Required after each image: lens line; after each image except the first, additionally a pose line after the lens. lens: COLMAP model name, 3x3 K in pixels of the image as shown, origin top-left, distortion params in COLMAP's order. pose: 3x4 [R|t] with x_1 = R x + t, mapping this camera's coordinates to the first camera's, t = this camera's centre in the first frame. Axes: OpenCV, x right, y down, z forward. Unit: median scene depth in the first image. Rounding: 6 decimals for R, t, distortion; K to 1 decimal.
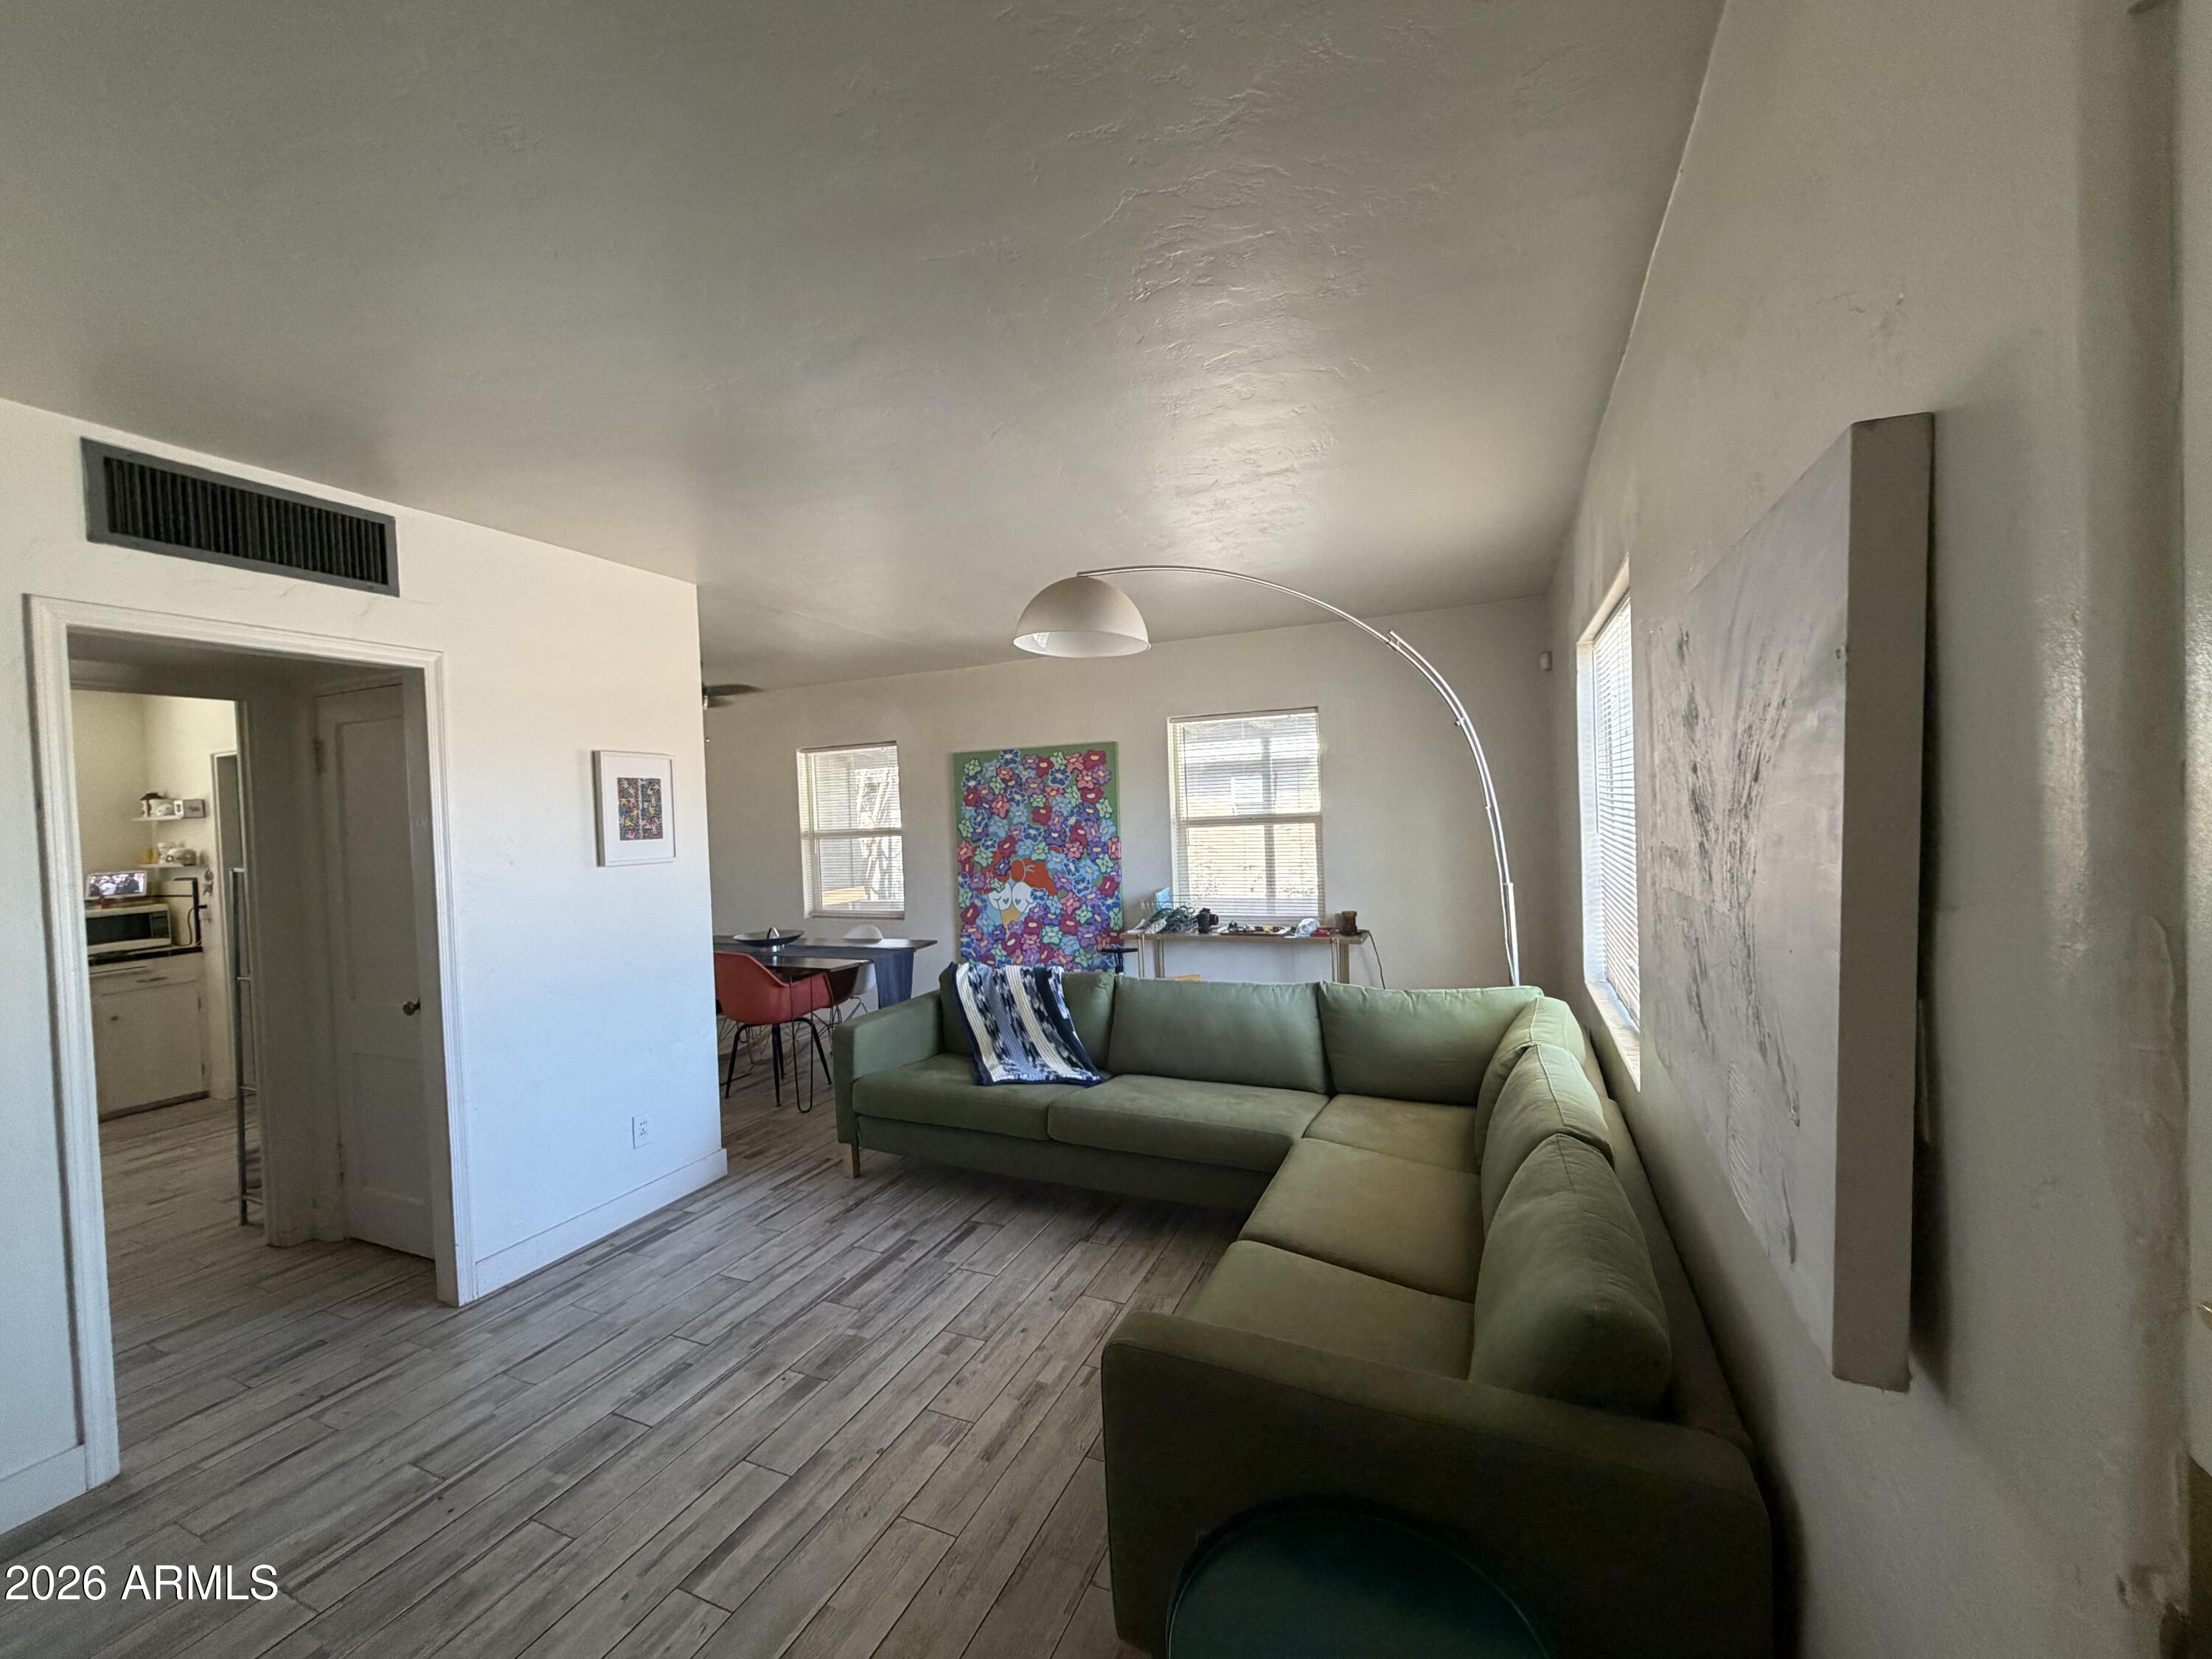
lens RADIAL K [[880.6, 0, 1097.8], [0, 880.6, 831.5], [0, 0, 1]] dist [-0.001012, 0.000262]
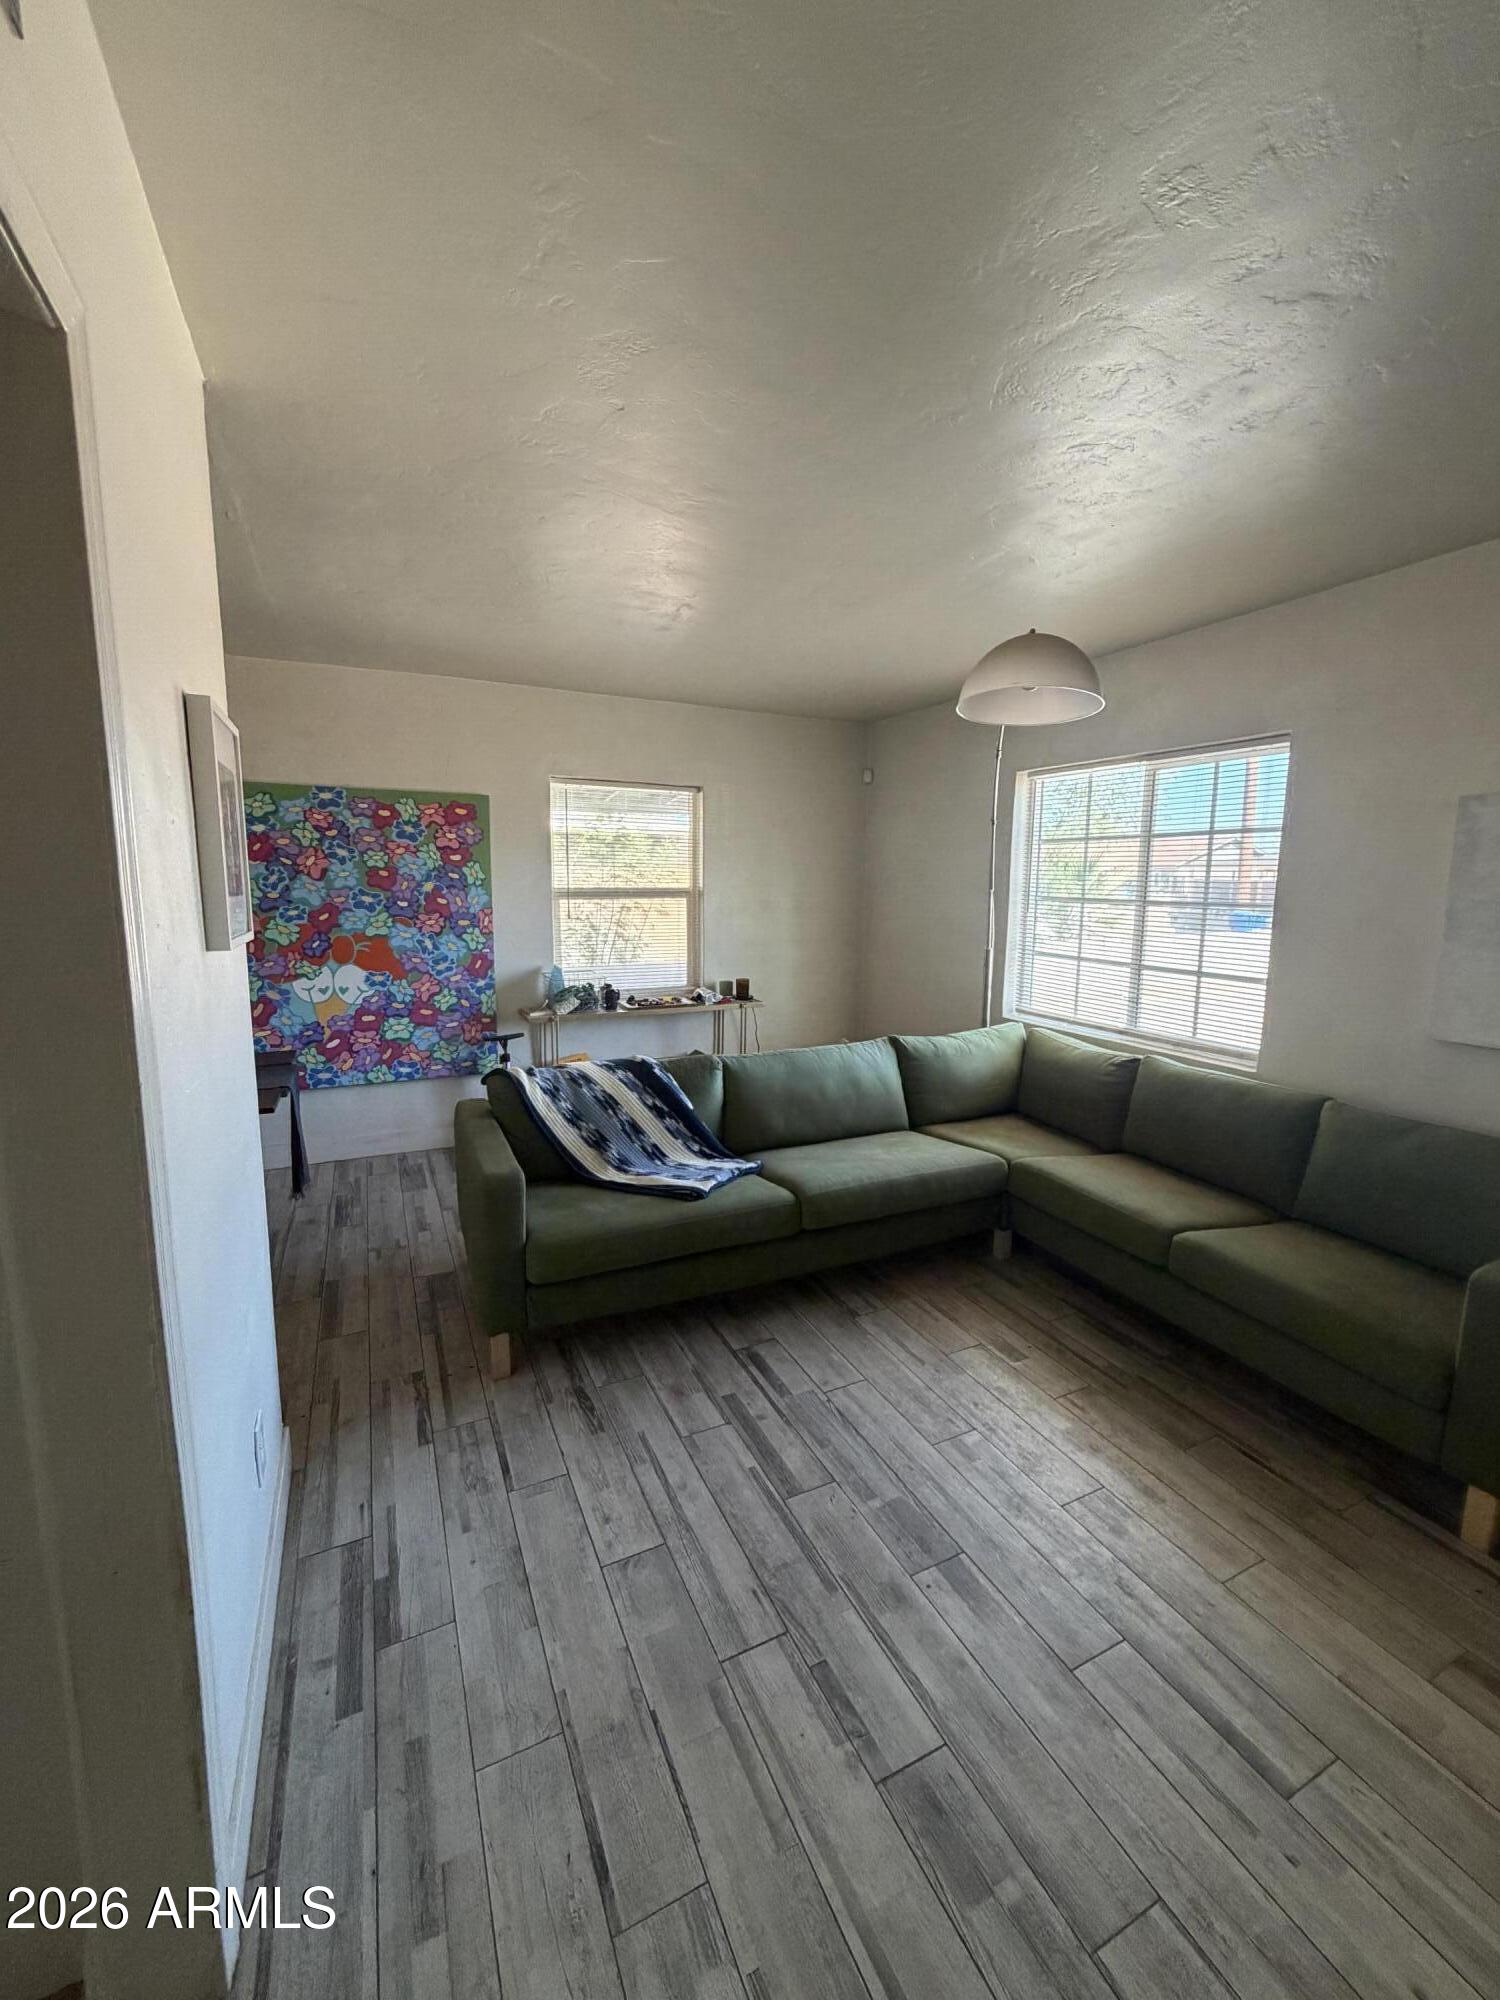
lens RADIAL K [[795.6, 0, 751.1], [0, 795.6, 994.5], [0, 0, 1]] dist [-0.000007, -0.000021]
pose [[0.641544, -0.064799, 0.764345, -0.458174], [-0.016864, 0.994993, 0.098507, 0.010574], [-0.766901, -0.076087, 0.637239, 0.331997]]
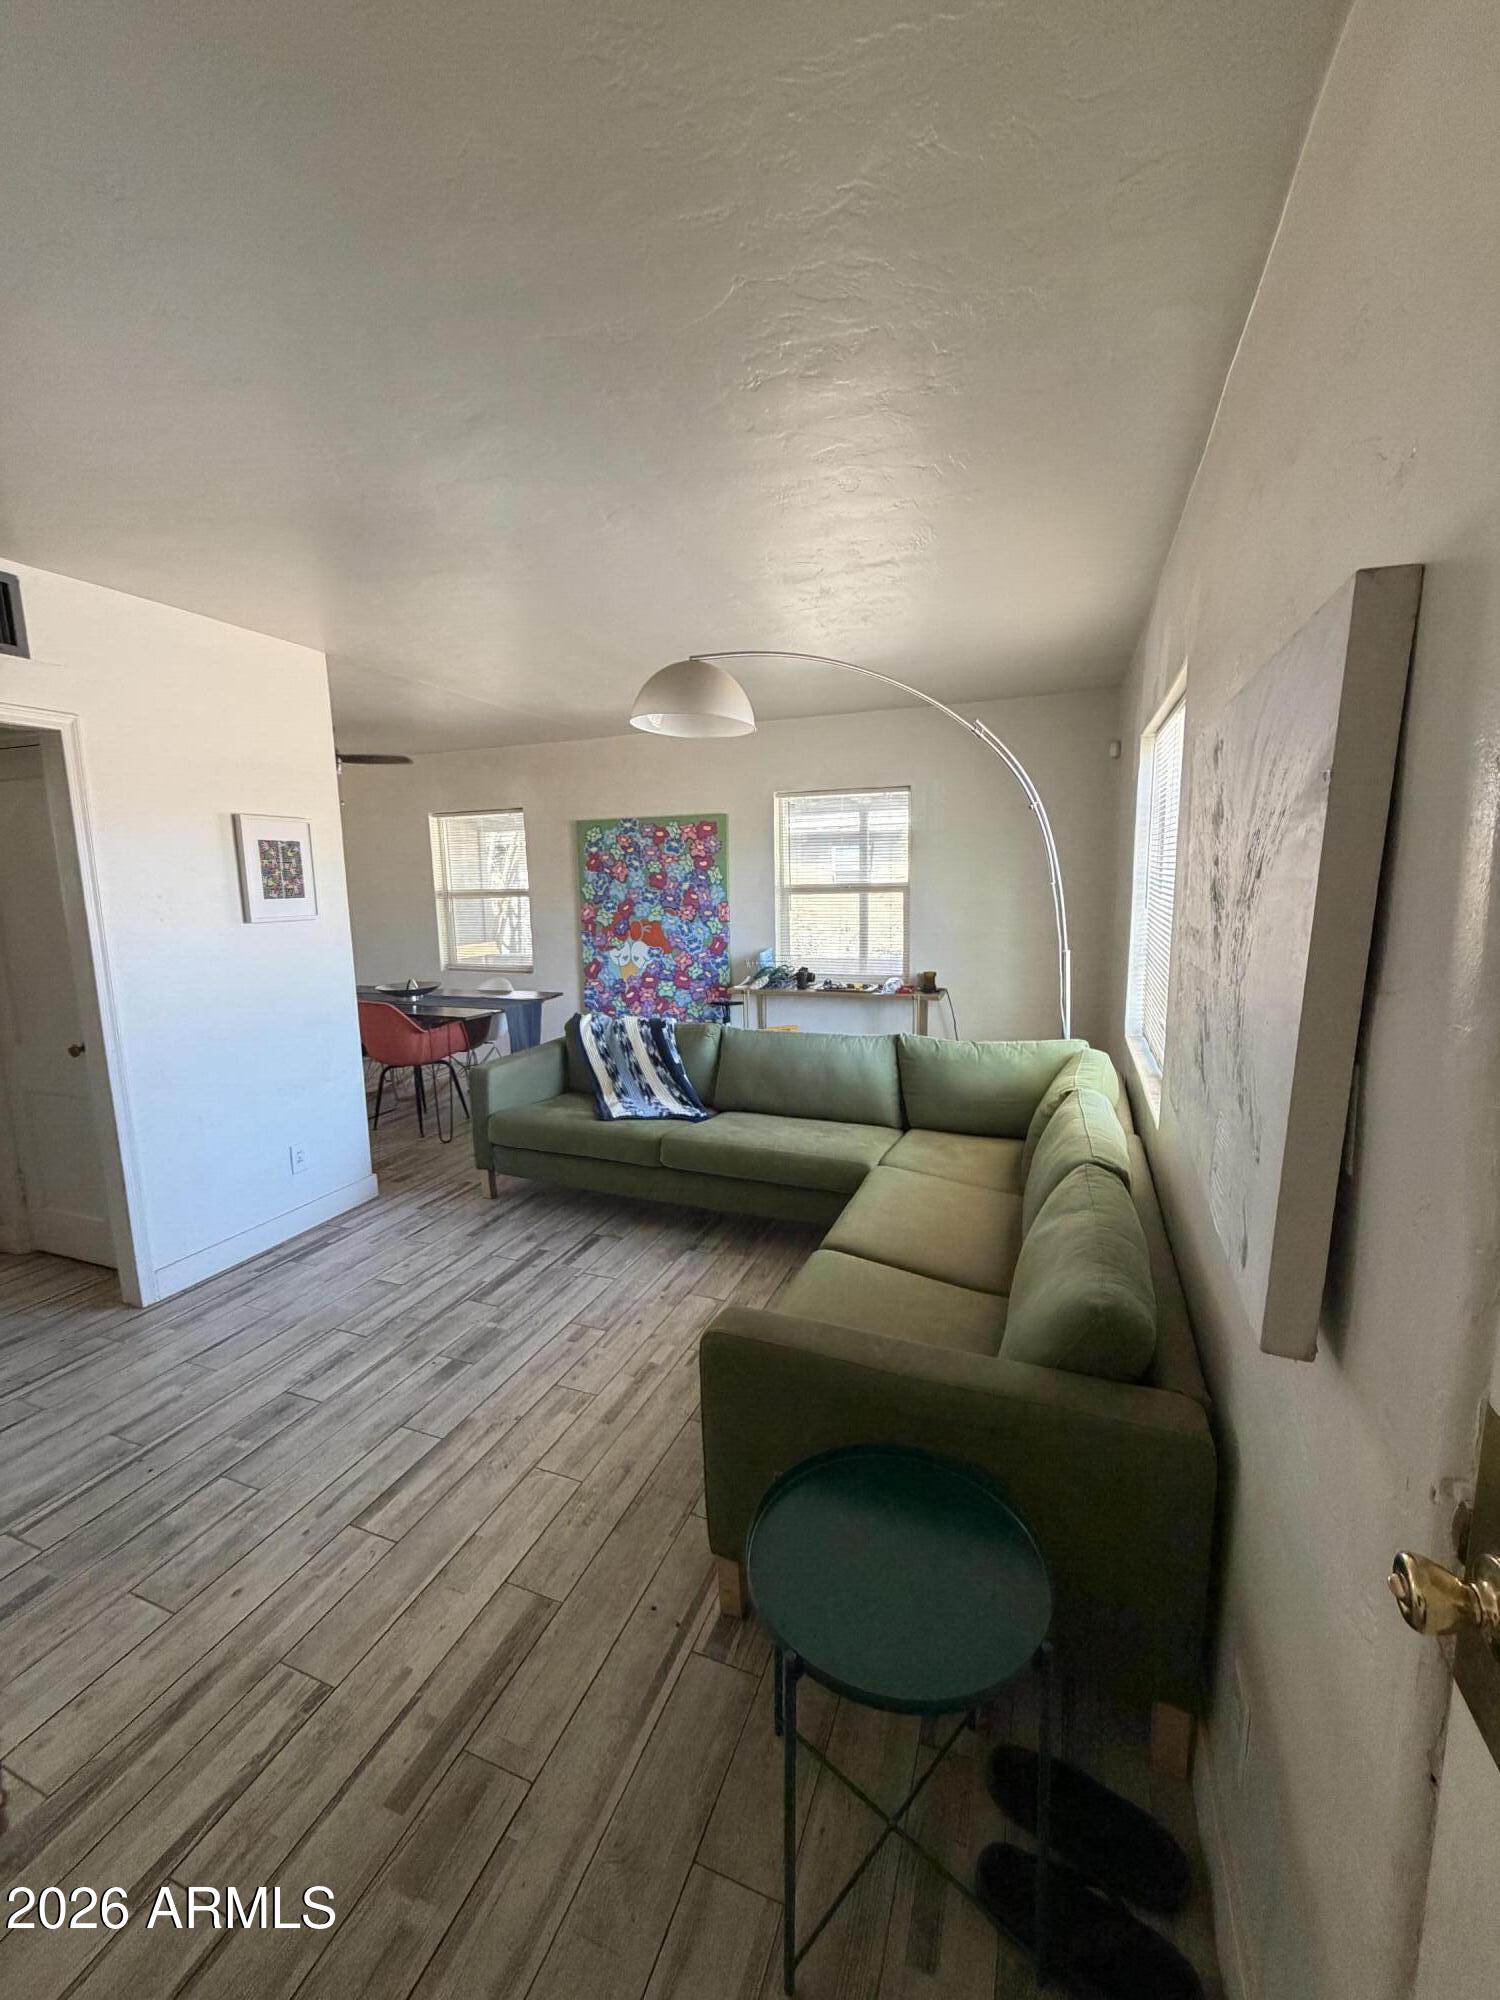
lens RADIAL K [[795.6, 0, 751.1], [0, 795.6, 994.5], [0, 0, 1]] dist [-0.000007, -0.000021]
pose [[0.998593, 0.011927, 0.051666, 0.003156], [-0.018326, 0.991960, 0.125221, -0.004242], [-0.049757, -0.125992, 0.990783, -0.007198]]
